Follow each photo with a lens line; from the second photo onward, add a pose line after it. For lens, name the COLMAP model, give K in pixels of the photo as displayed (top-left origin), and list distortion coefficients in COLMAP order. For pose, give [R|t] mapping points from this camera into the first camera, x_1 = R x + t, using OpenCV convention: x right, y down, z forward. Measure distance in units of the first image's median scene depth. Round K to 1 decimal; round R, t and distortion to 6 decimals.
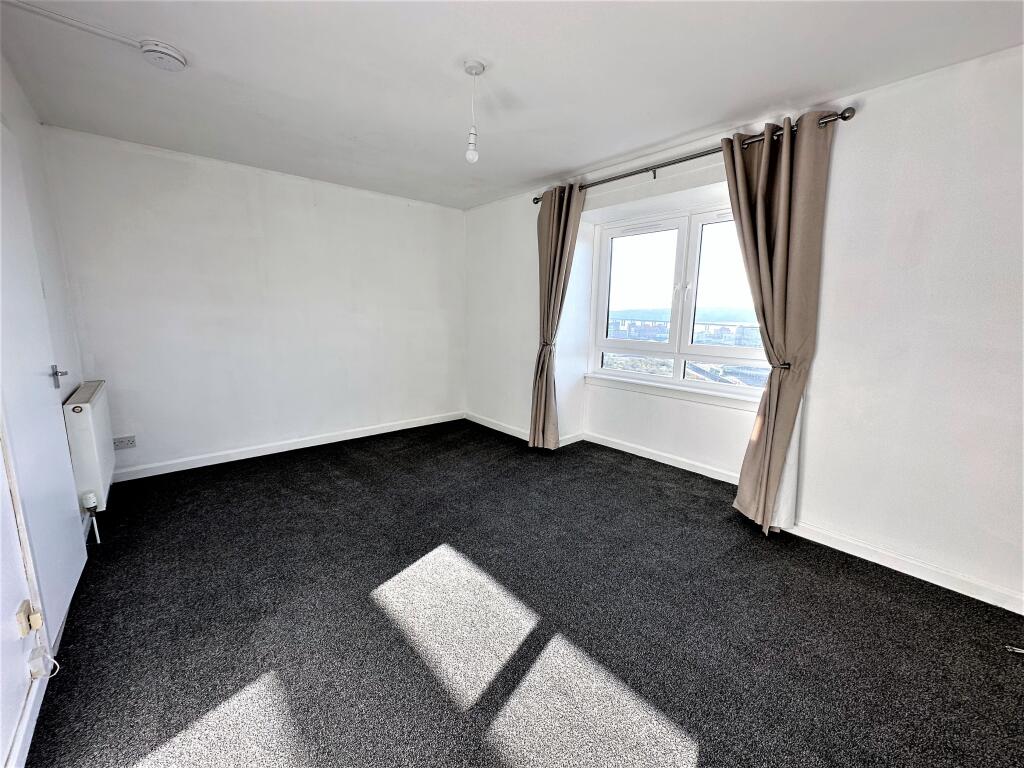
lens RADIAL K [[408.6, 0, 511.7], [0, 408.6, 388.4], [0, 0, 1]] dist [-0.003069, -0.000445]
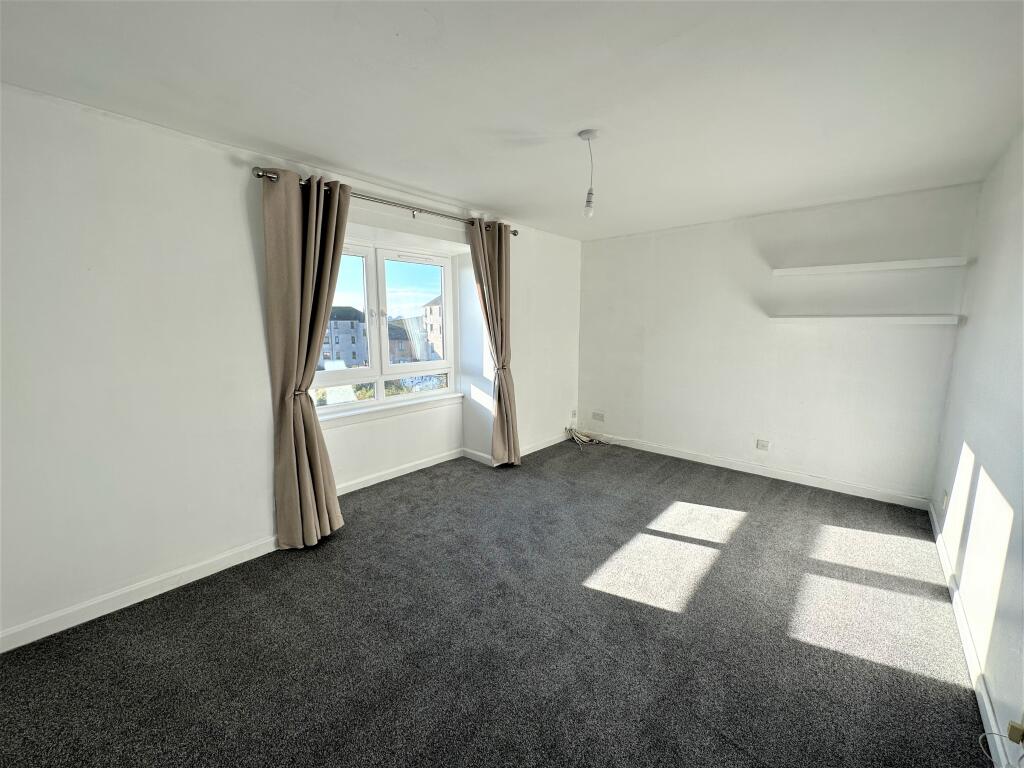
lens RADIAL K [[408.6, 0, 505.9], [0, 408.6, 387.6], [0, 0, 1]] dist [-0.003069, -0.000445]
pose [[-0.111046, -0.175384, 0.978217, -0.722462], [0.176110, 0.965255, 0.193051, -0.214536], [-0.978087, 0.193712, -0.076301, 0.815896]]
